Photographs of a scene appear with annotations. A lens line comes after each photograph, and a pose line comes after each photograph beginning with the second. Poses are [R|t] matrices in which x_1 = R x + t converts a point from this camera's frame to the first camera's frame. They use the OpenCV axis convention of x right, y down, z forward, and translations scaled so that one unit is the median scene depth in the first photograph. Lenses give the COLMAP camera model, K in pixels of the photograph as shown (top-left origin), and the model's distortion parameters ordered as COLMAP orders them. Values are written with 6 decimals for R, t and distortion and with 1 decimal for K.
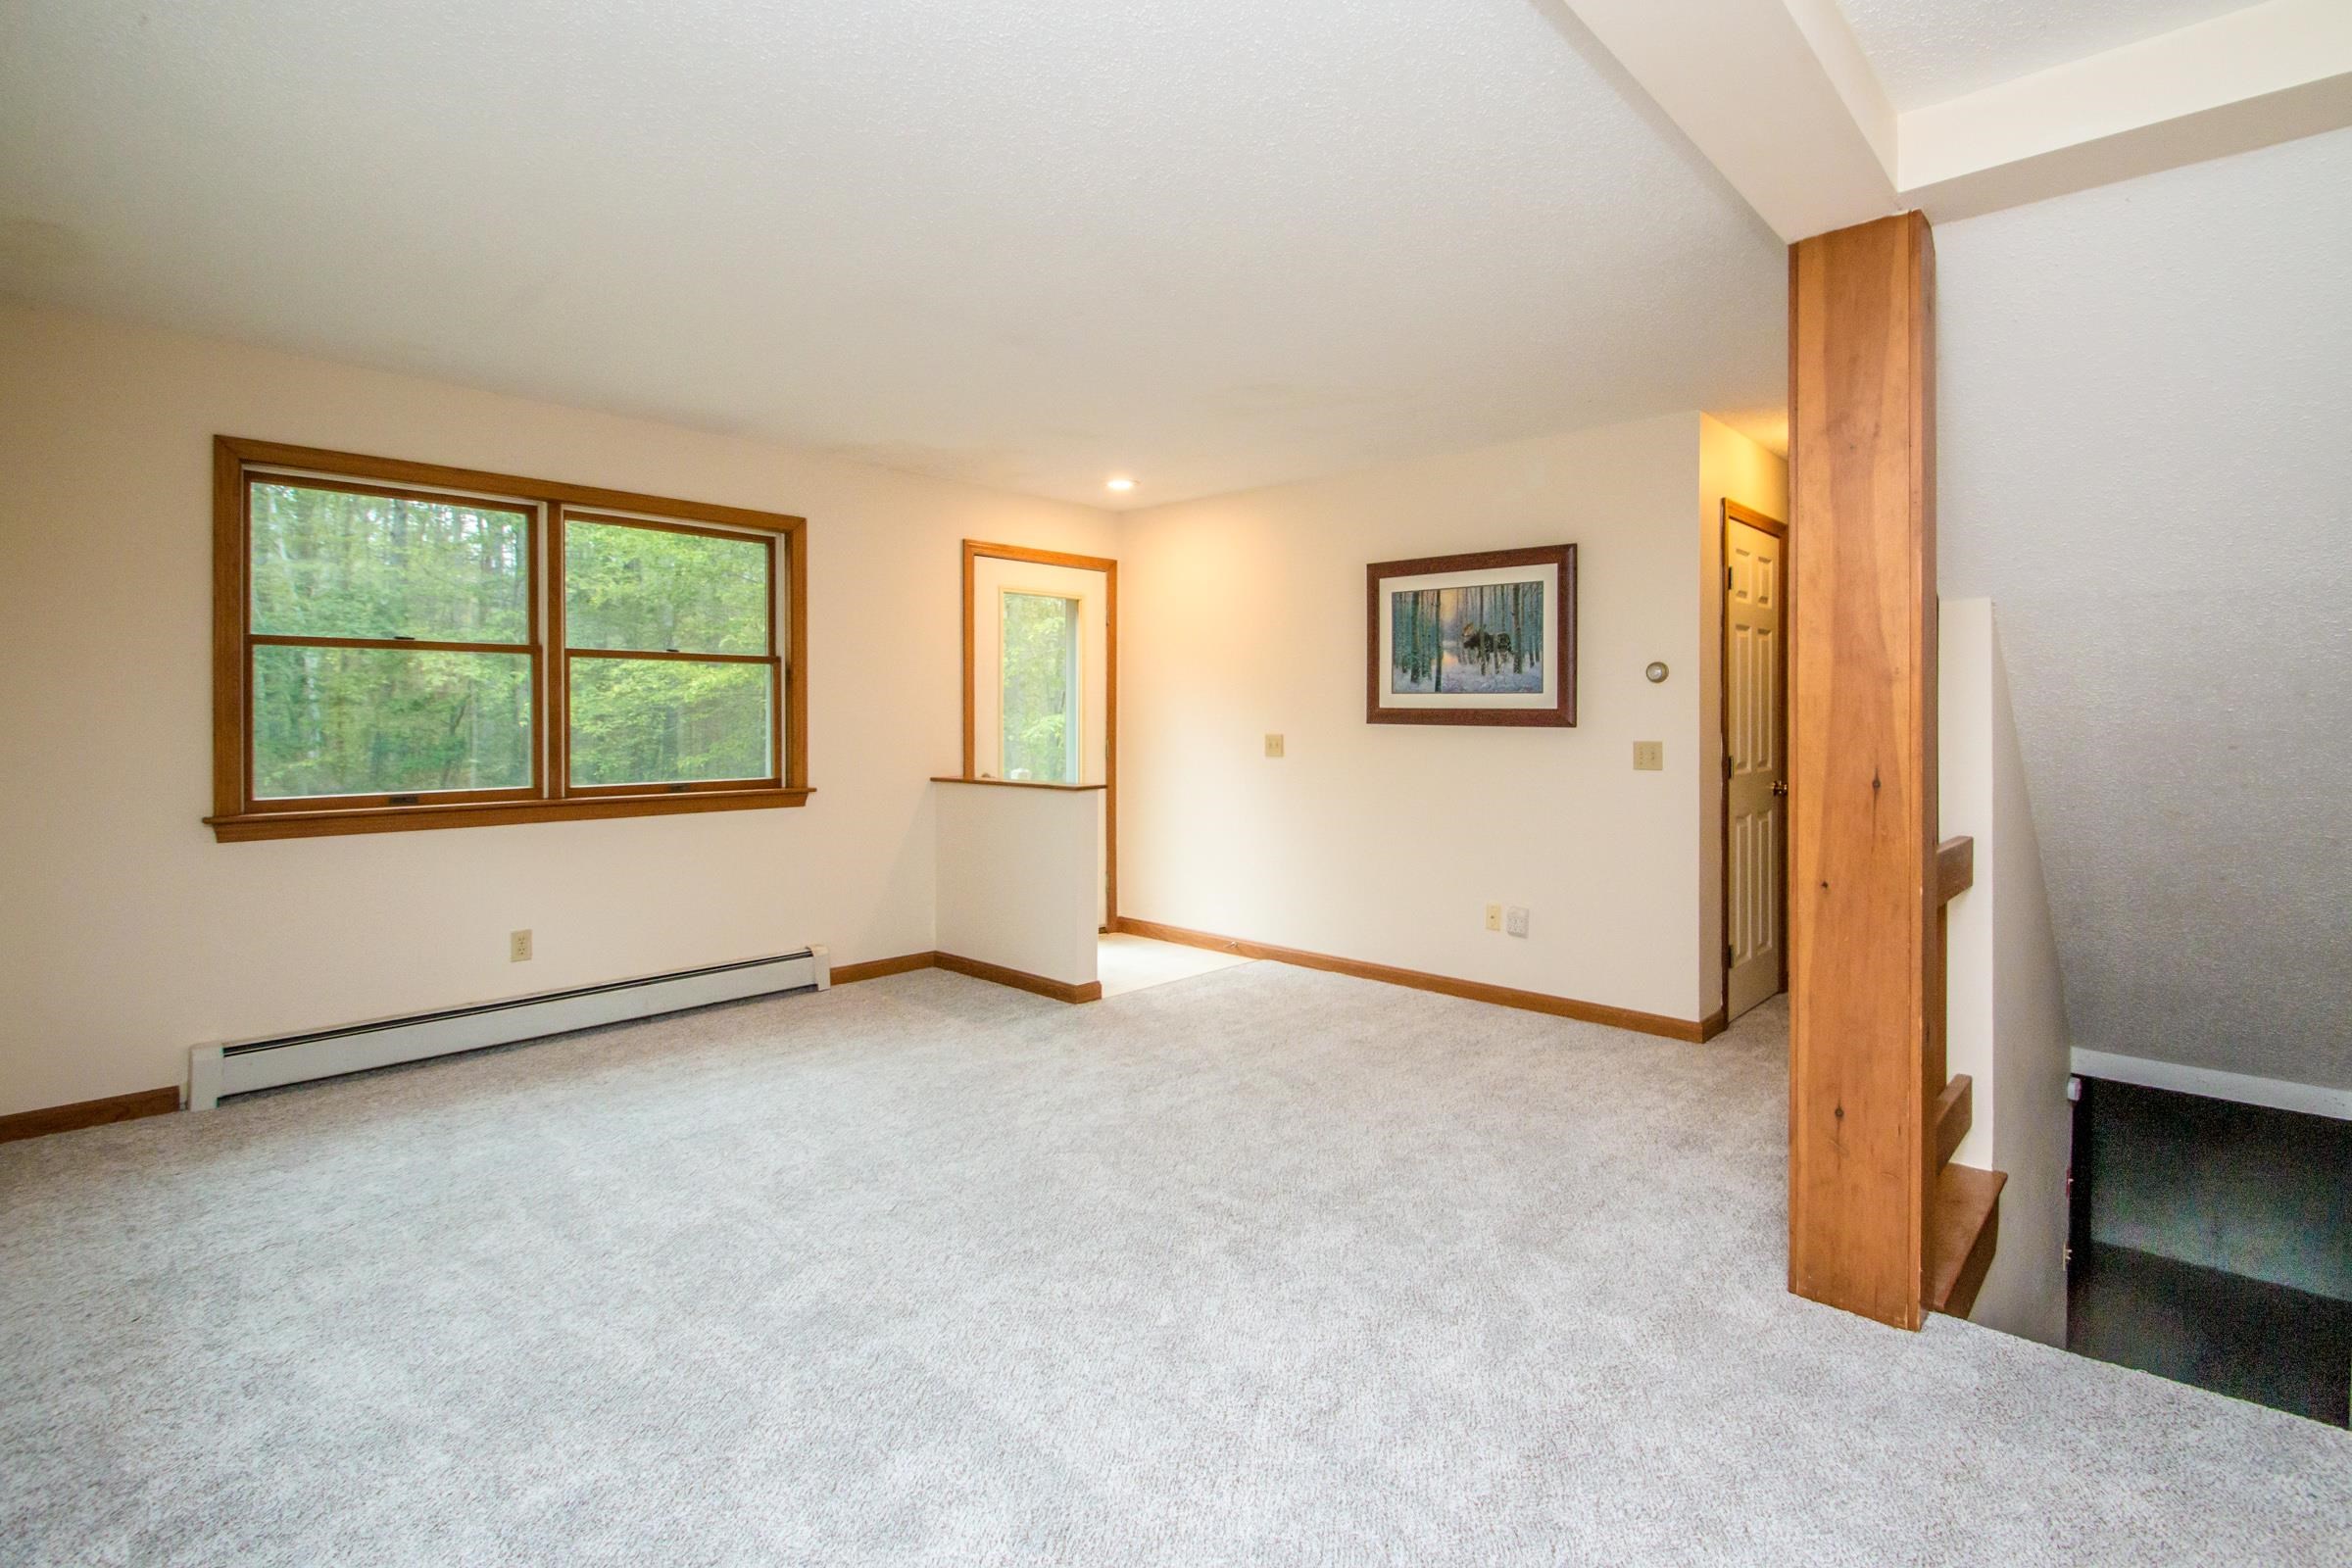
lens RADIAL K [[1091.6, 0, 1199.7], [0, 1091.6, 725.0], [0, 0, 1]] dist [-0.008007, -0.004374]
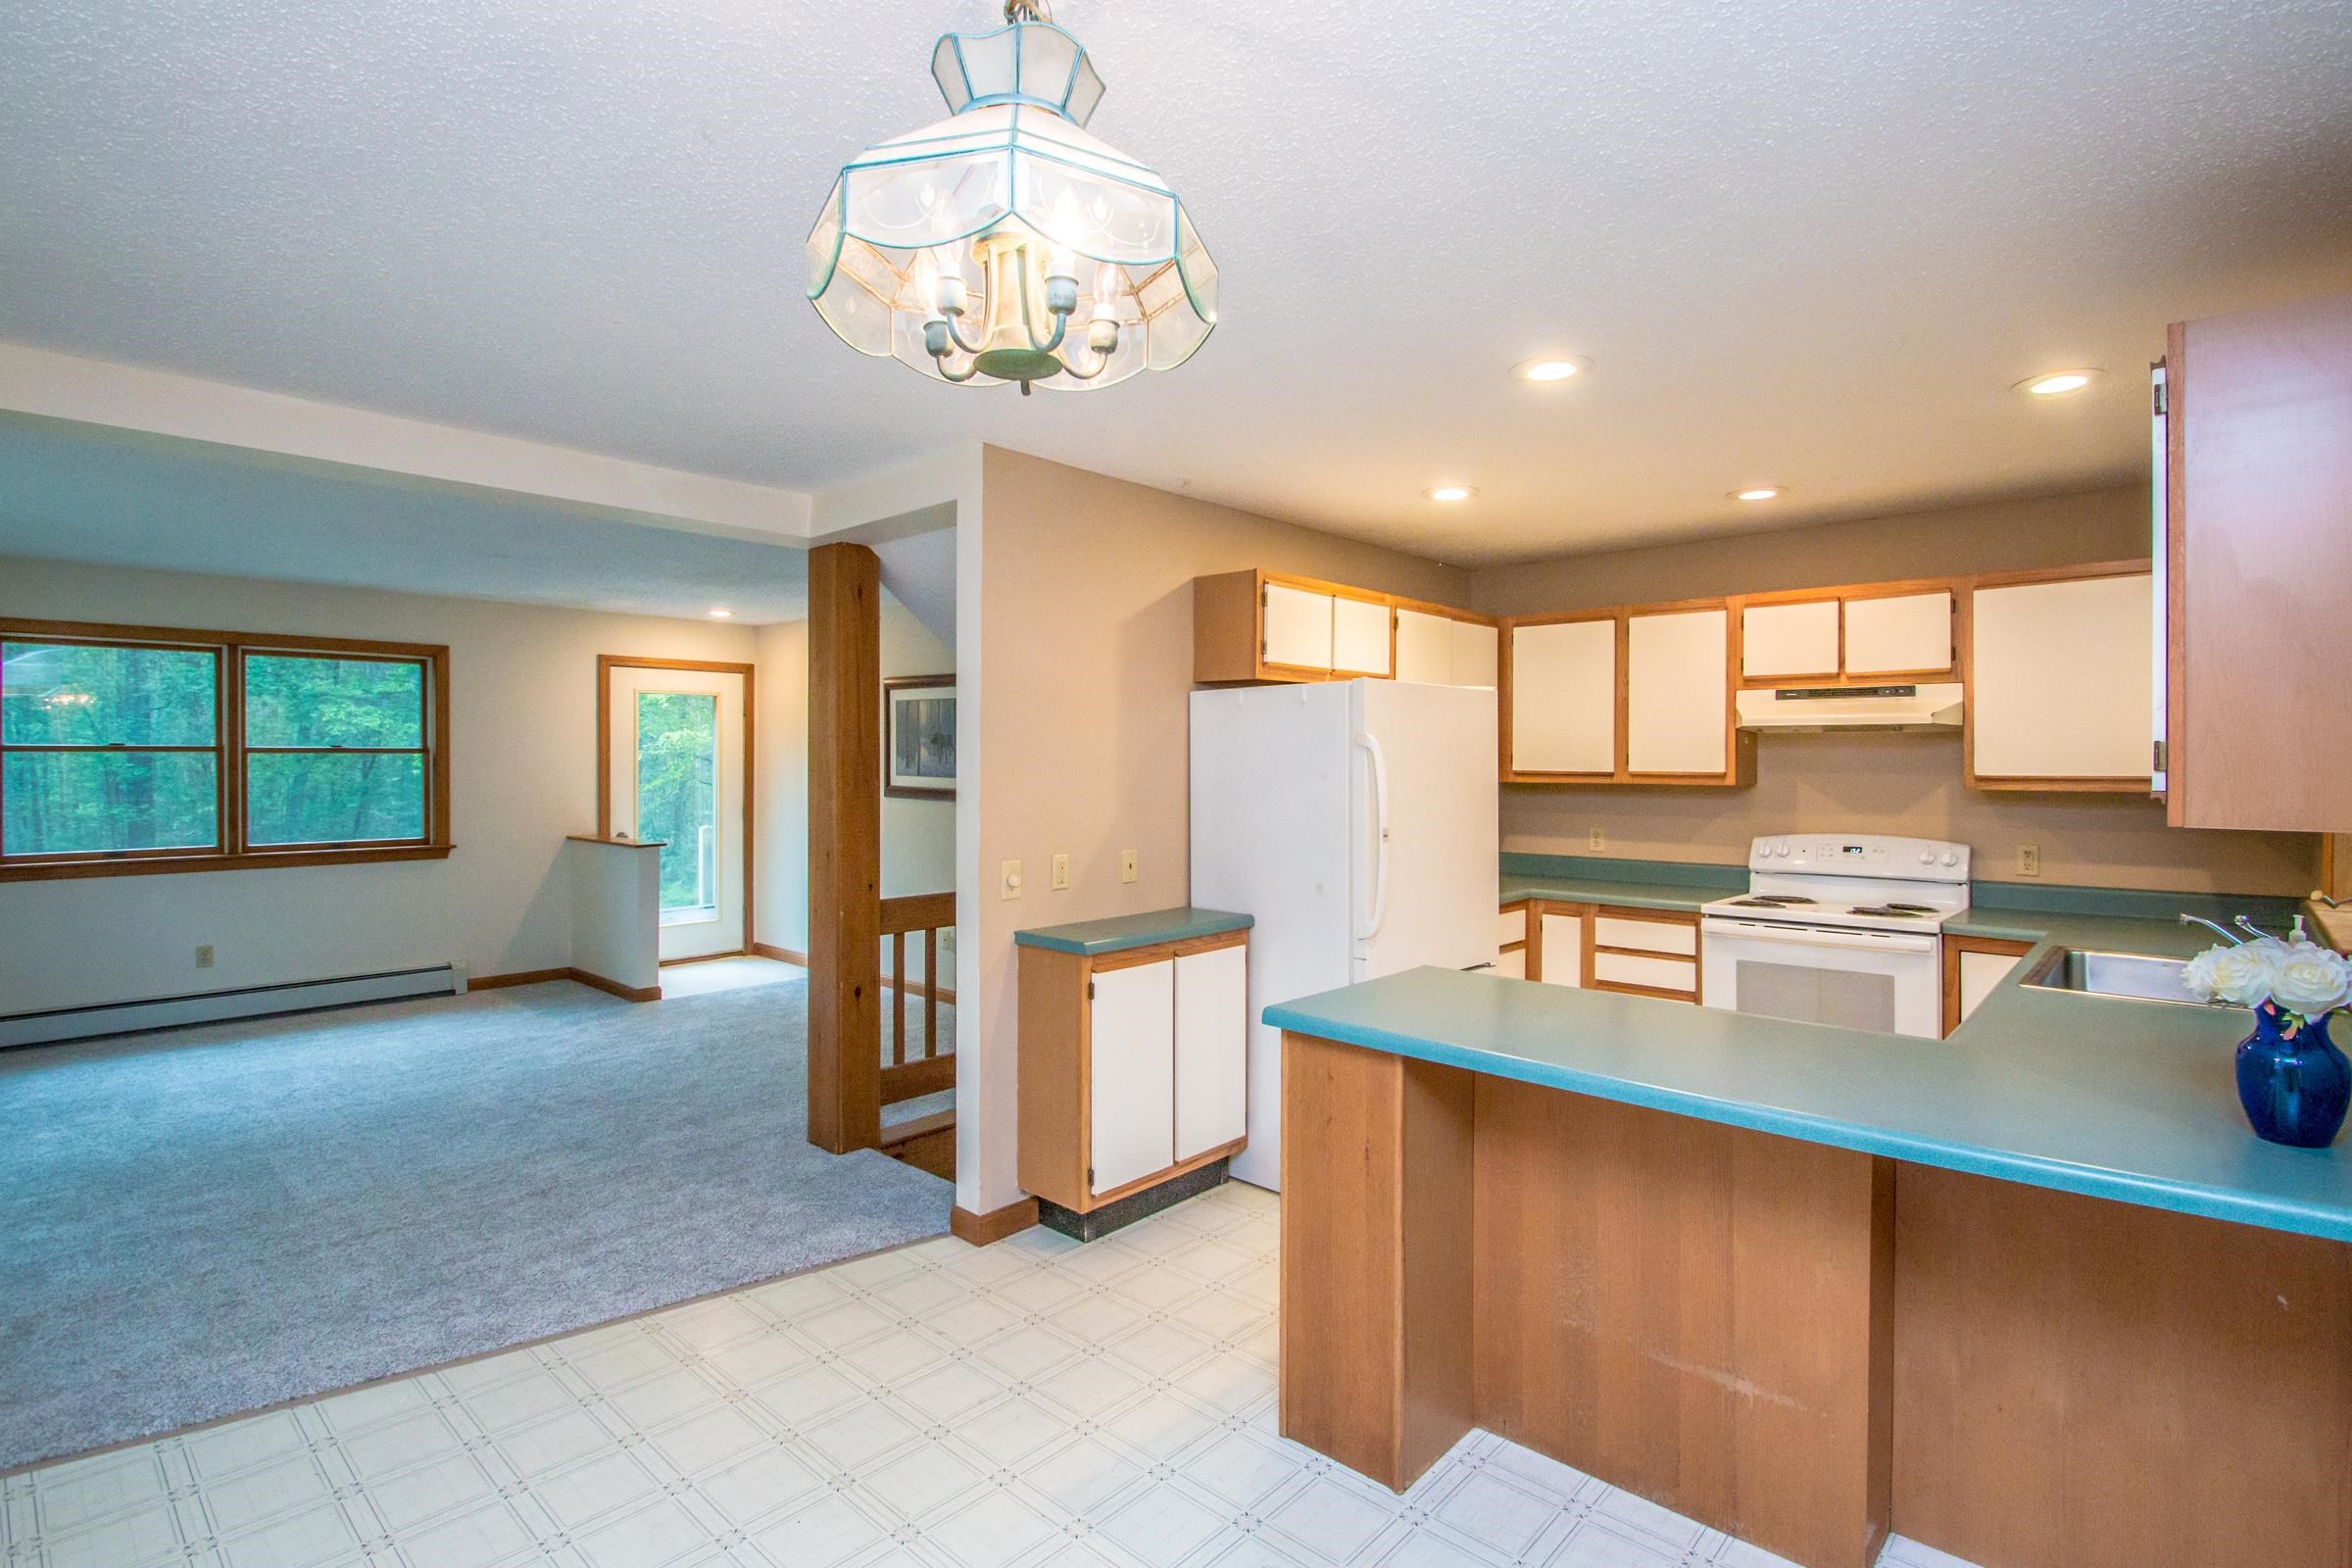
lens RADIAL K [[1091.6, 0, 1191.7], [0, 1091.6, 759.9], [0, 0, 1]] dist [-0.008007, -0.004374]
pose [[0.999731, 0.002677, 0.023051, 0.598938], [-0.002539, 0.999979, -0.006030, -0.047552], [-0.023066, 0.005970, 0.999716, -0.420582]]
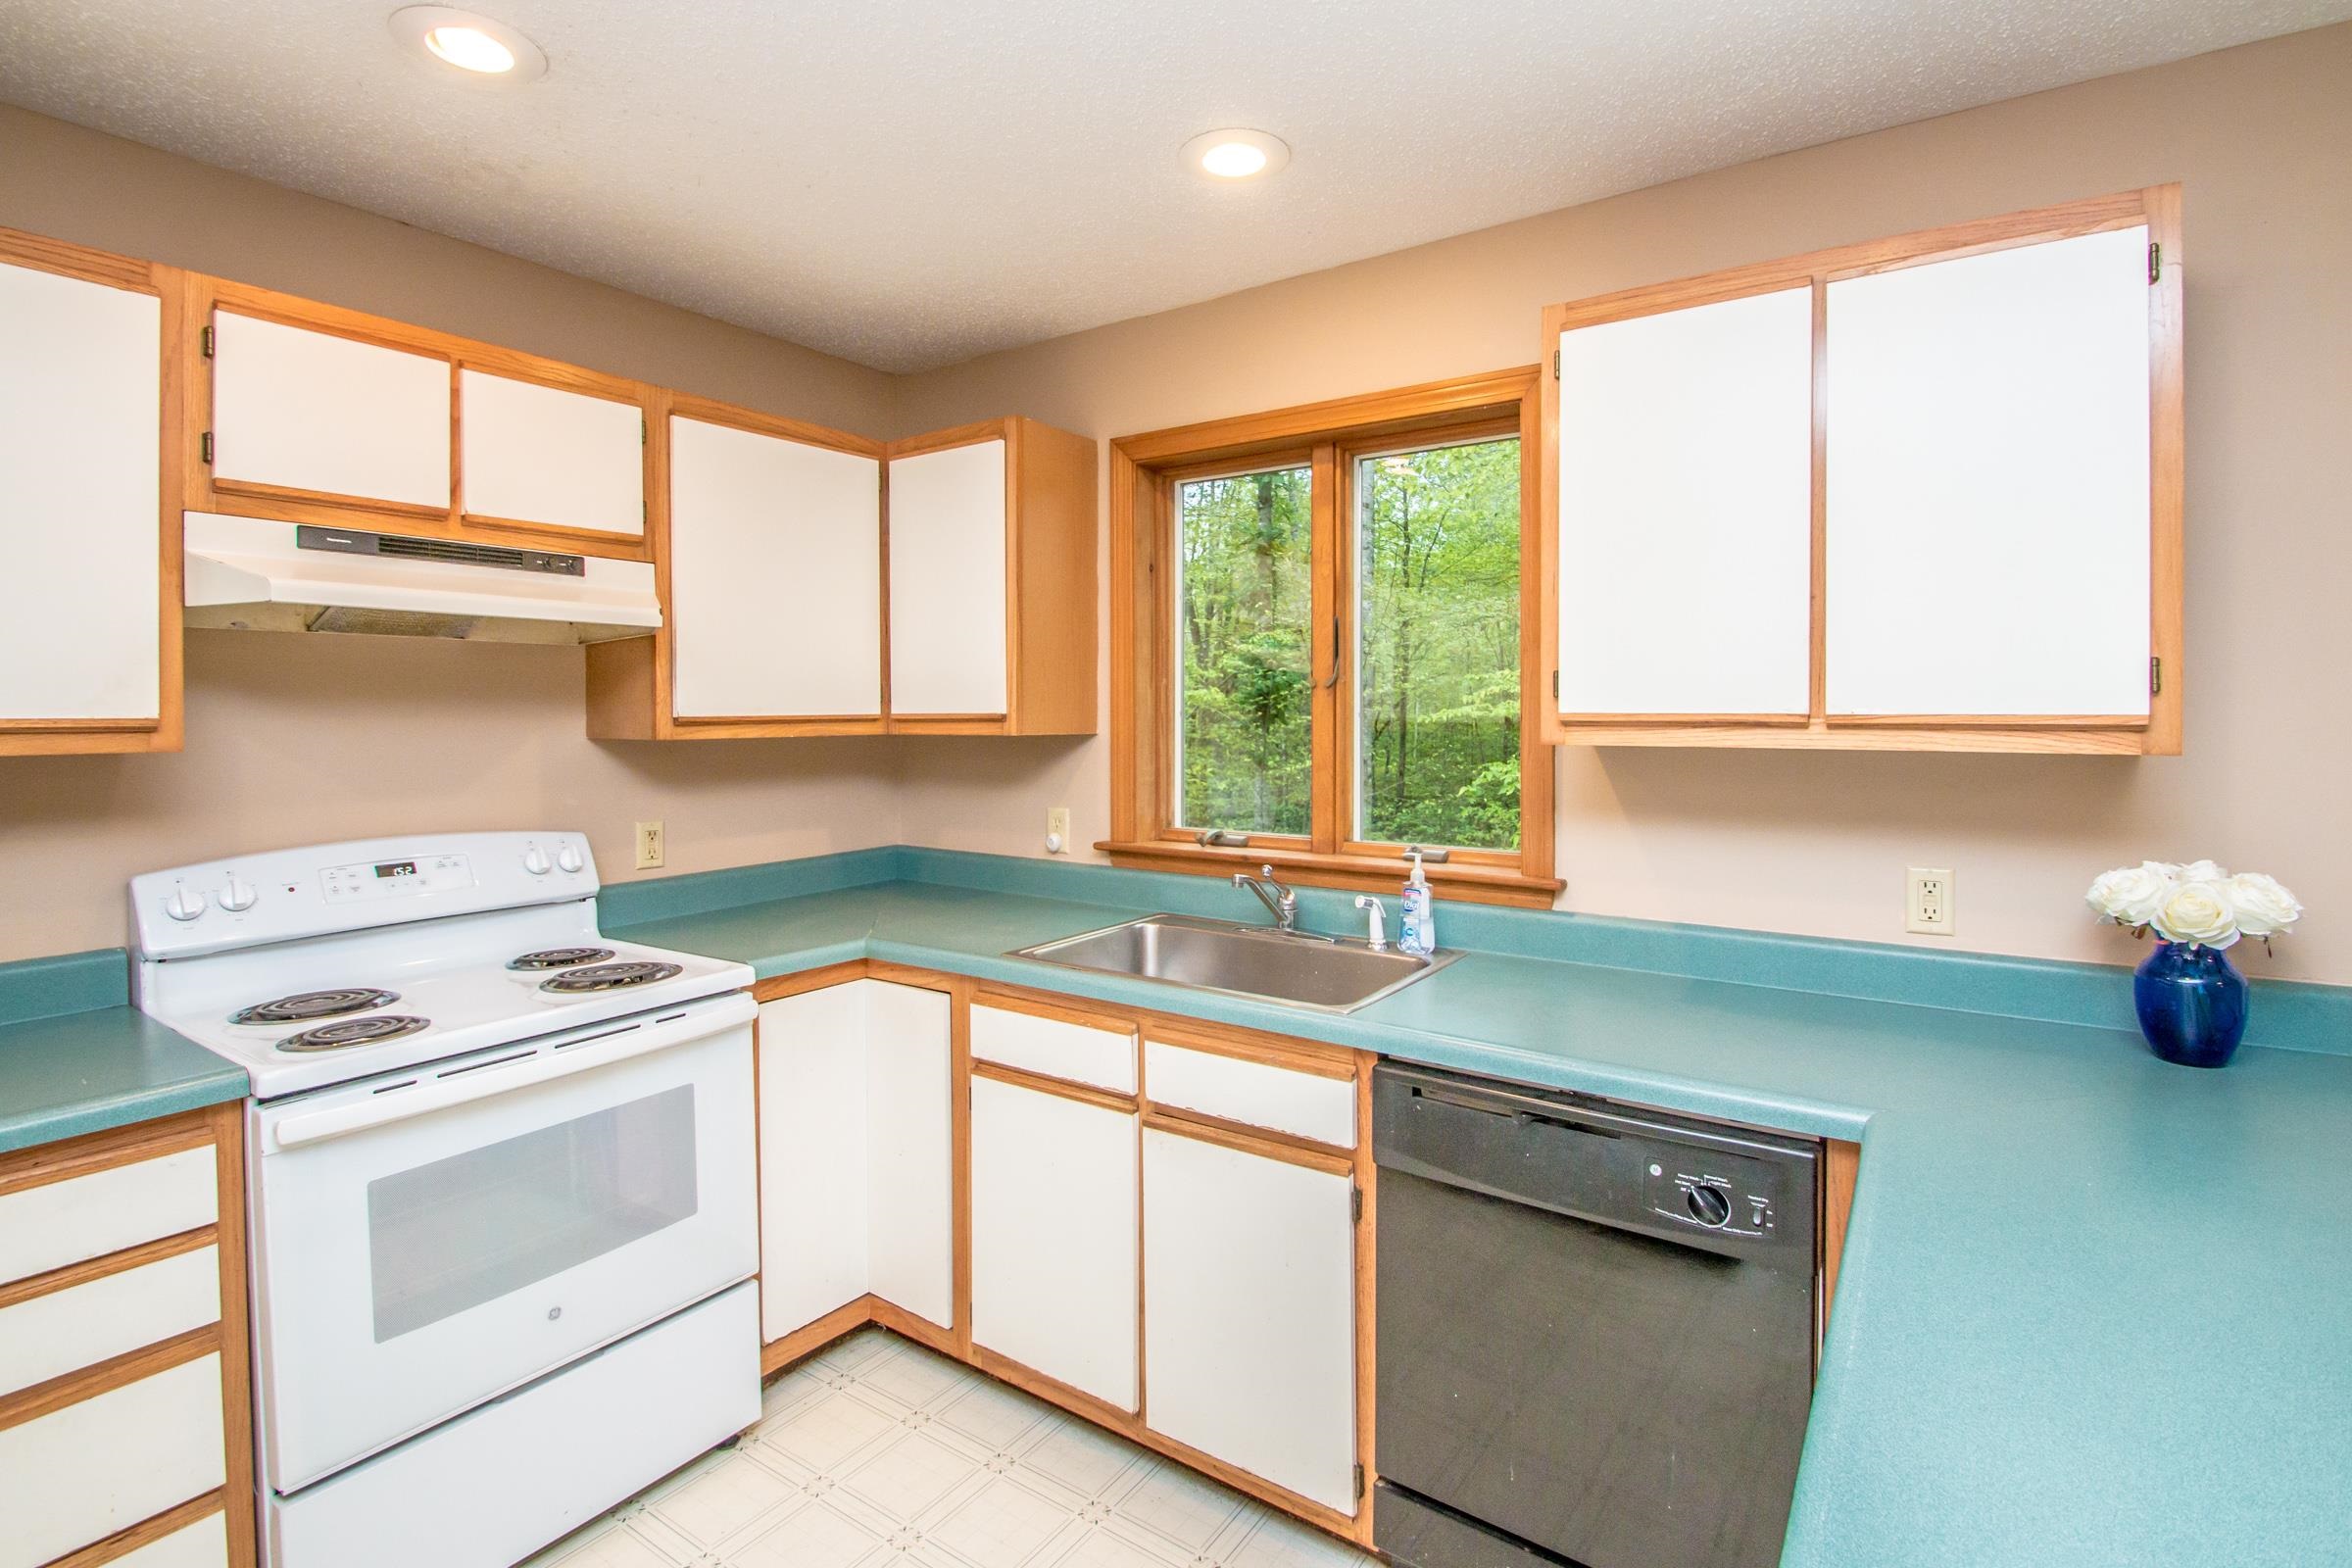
lens RADIAL K [[1091.6, 0, 1258.8], [0, 1091.6, 721.9], [0, 0, 1]] dist [-0.008007, -0.004374]
pose [[-0.171421, -0.009833, 0.985149, 0.669434], [0.008456, 0.999899, 0.011452, -0.042921], [-0.985162, 0.010293, -0.171320, 0.254606]]
